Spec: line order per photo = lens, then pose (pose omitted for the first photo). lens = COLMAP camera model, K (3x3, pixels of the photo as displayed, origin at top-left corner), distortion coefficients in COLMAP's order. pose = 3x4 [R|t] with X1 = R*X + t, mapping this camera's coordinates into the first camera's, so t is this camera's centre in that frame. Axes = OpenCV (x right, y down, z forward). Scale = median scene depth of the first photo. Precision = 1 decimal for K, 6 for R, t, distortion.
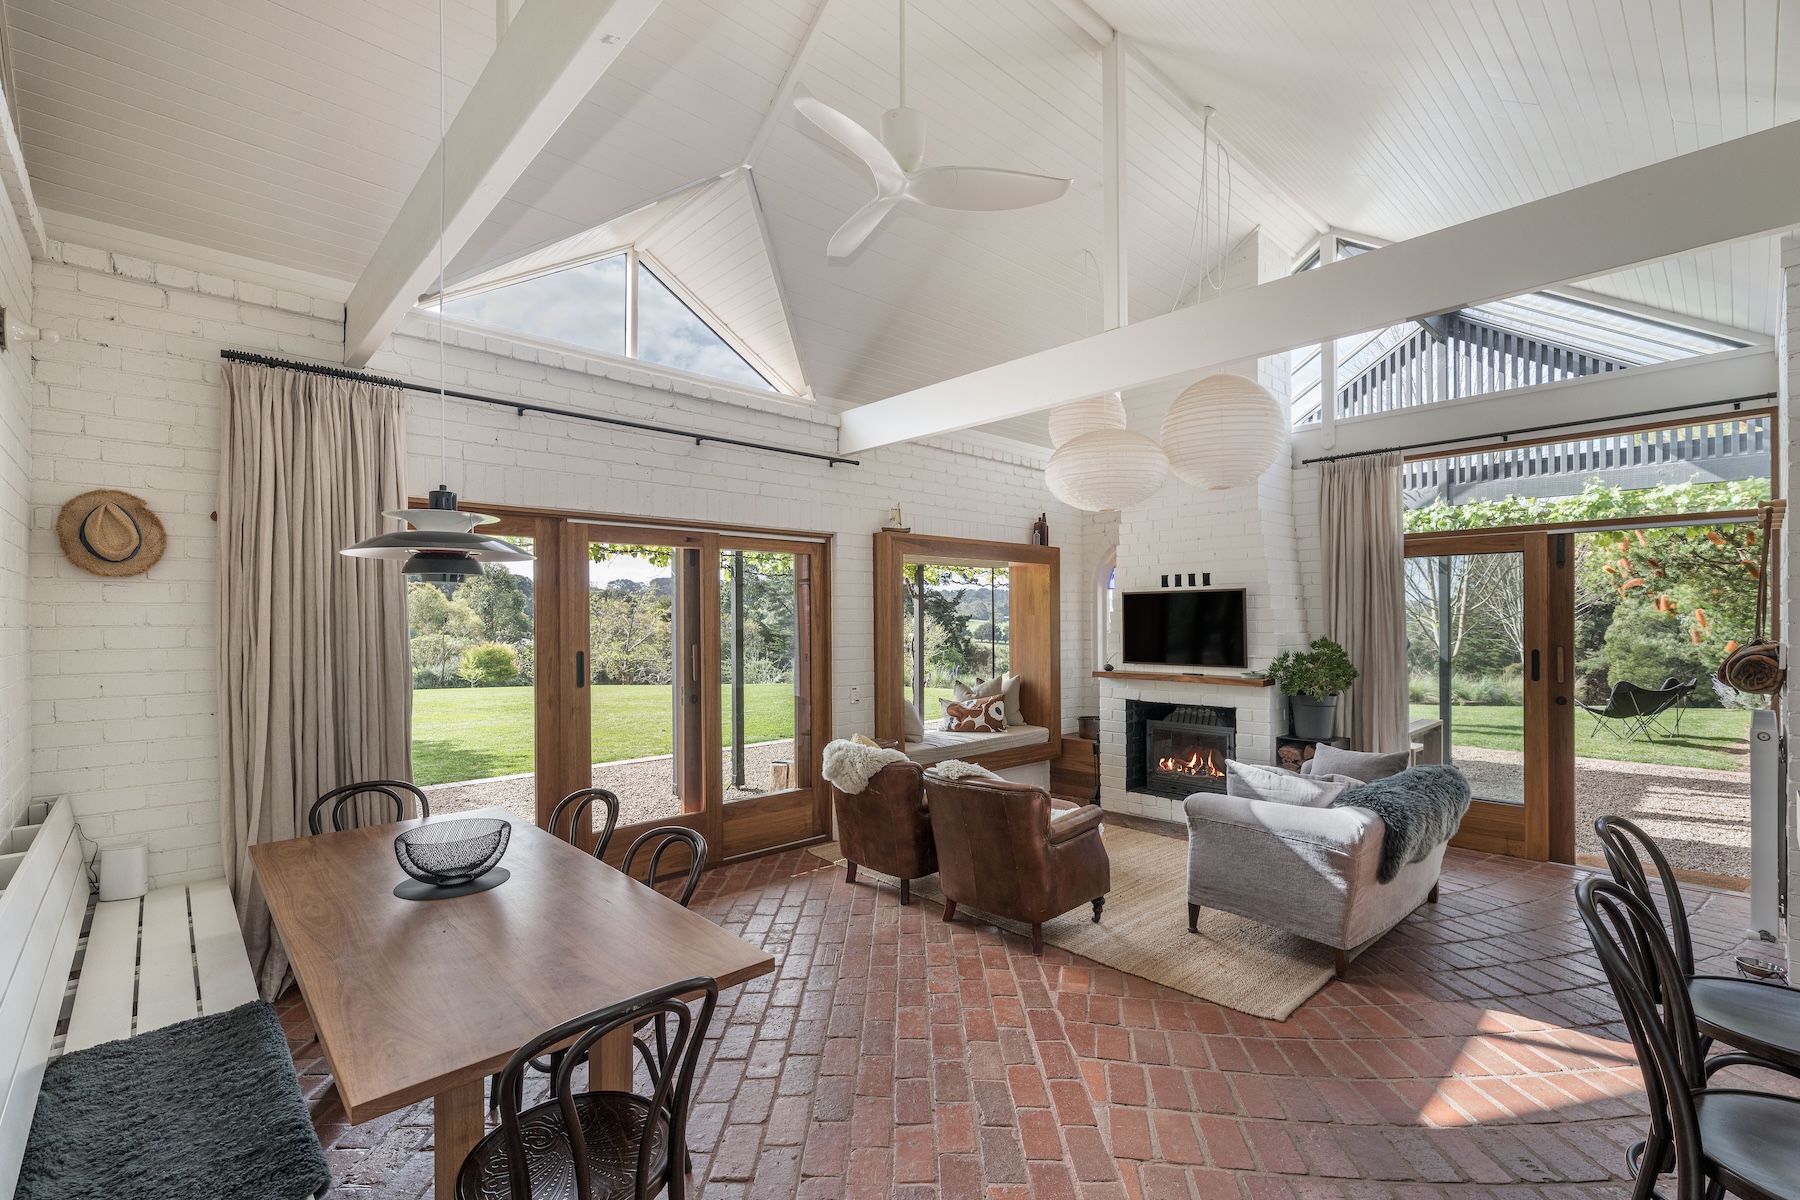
lens RADIAL K [[801.0, 0, 898.7], [0, 801.0, 614.5], [0, 0, 1]] dist [-0.000753, -0.000001]
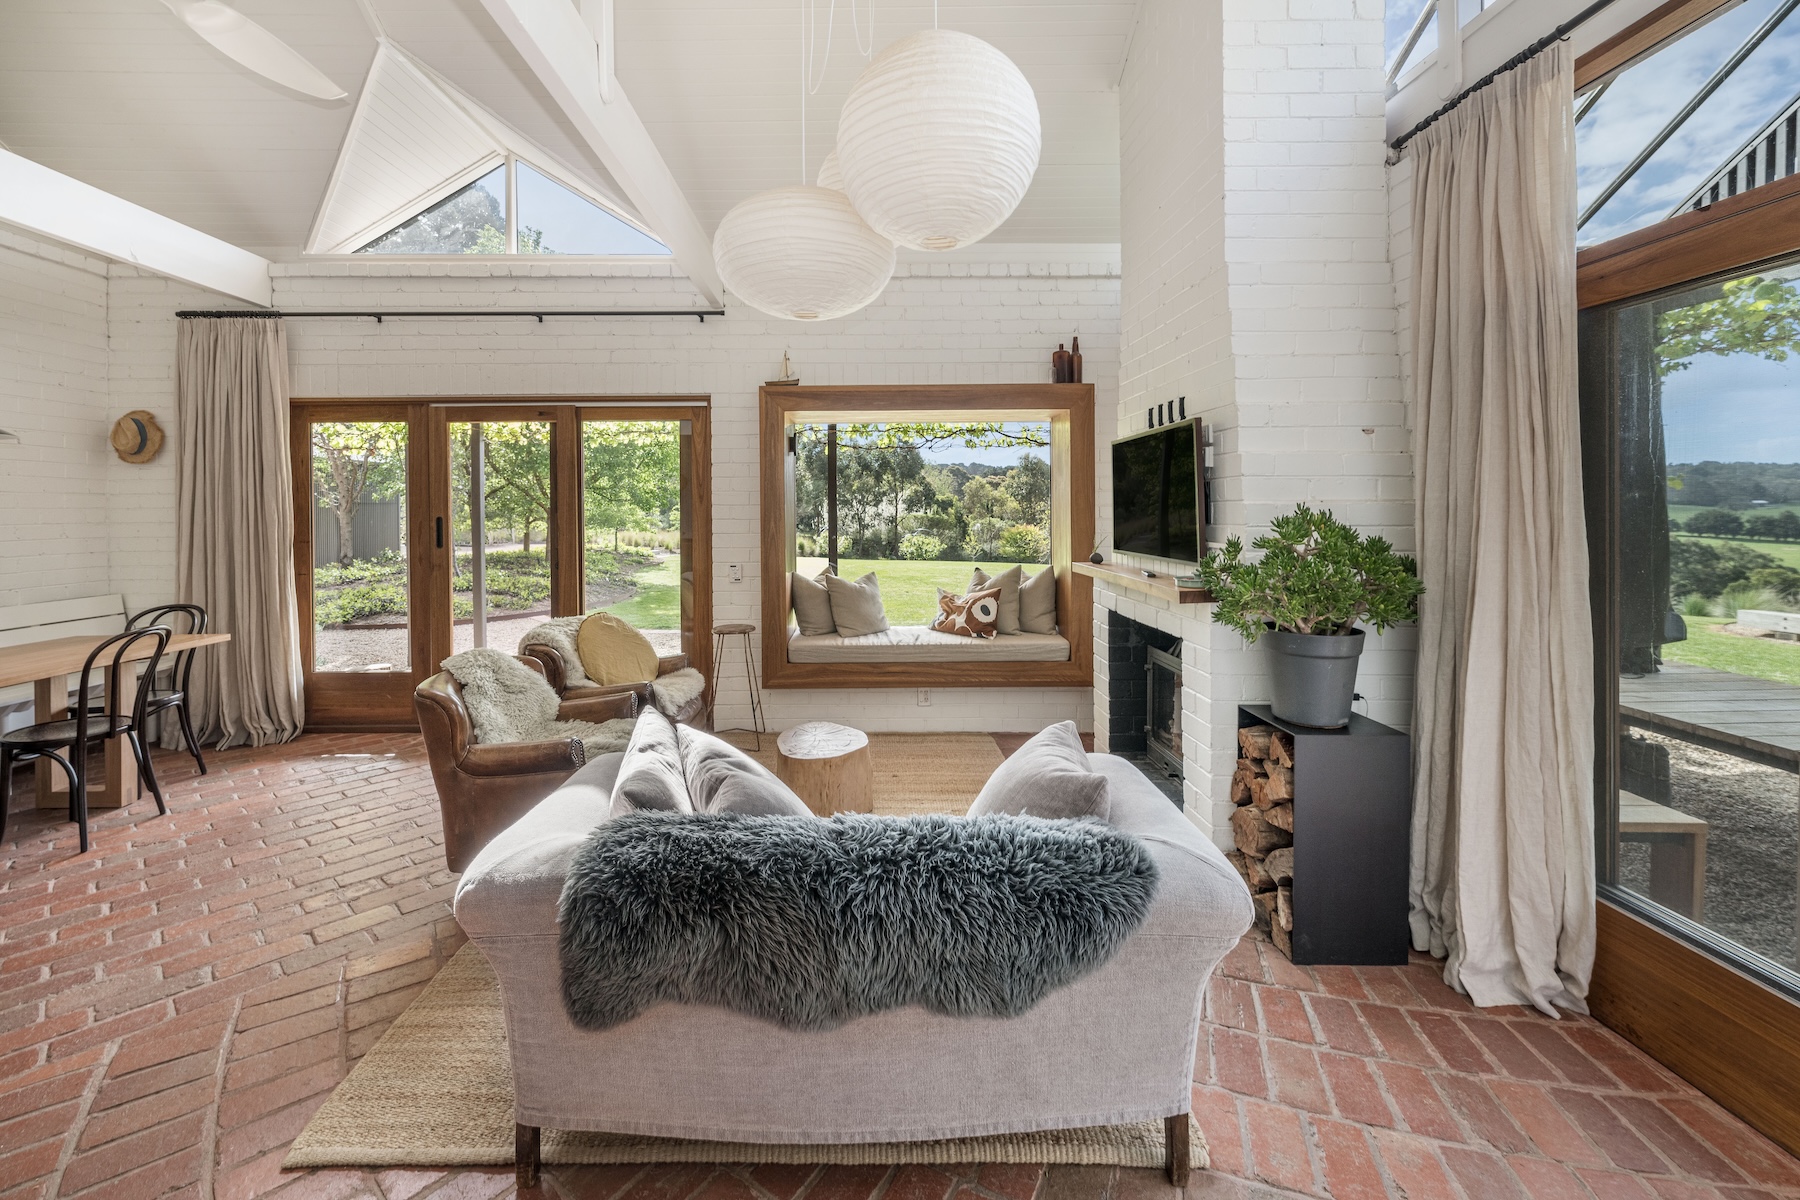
lens RADIAL K [[746.2, 0, 880.0], [0, 746.2, 512.2], [0, 0, 1]] dist [-0.000134, -0.000008]
pose [[0.732217, 0.003230, -0.681064, 0.640849], [0.005877, 0.999922, 0.011060, 0.024054], [0.681047, -0.012101, 0.732140, 0.508986]]
